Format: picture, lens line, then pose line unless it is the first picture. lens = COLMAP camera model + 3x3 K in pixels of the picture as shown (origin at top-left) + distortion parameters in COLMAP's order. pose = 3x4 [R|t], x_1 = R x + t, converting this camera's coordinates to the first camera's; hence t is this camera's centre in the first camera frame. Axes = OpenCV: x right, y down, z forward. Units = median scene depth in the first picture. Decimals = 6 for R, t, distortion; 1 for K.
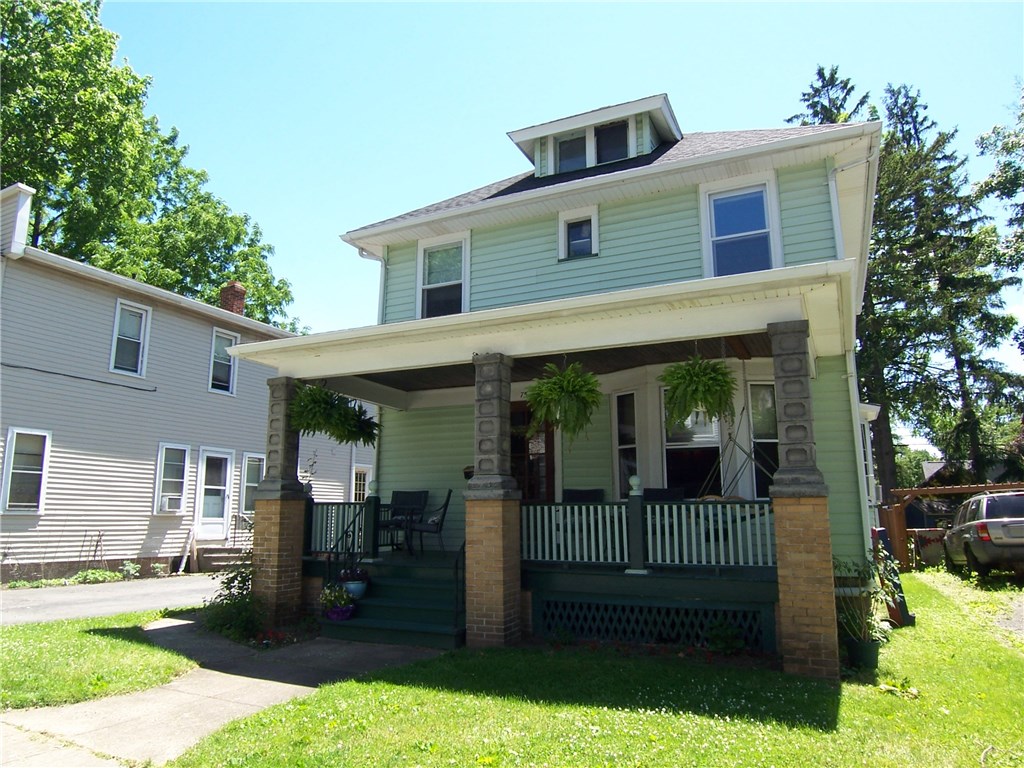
lens RADIAL K [[686.0, 0, 515.9], [0, 686.0, 384.3], [0, 0, 1]] dist [-0.024731, -0.027600]
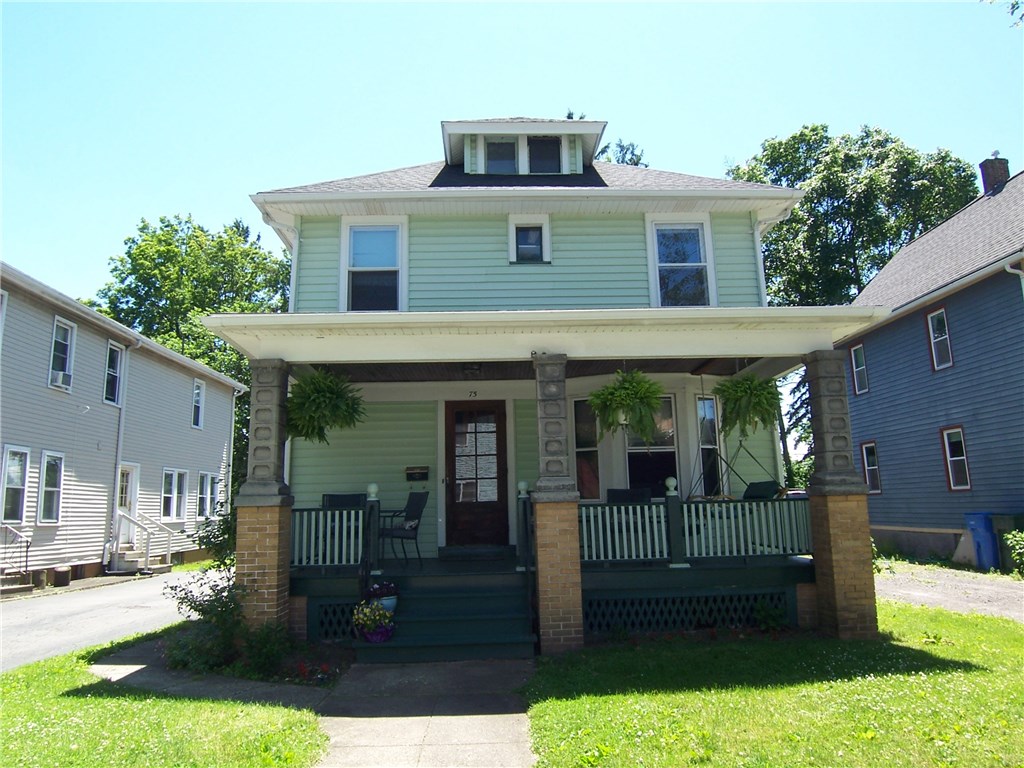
lens RADIAL K [[686.0, 0, 509.8], [0, 686.0, 380.0], [0, 0, 1]] dist [-0.024731, -0.027600]
pose [[0.888992, 0.065077, 0.453274, -0.483679], [-0.061622, 0.997848, -0.022405, 0.017121], [-0.453757, -0.008014, 0.891089, 0.132341]]
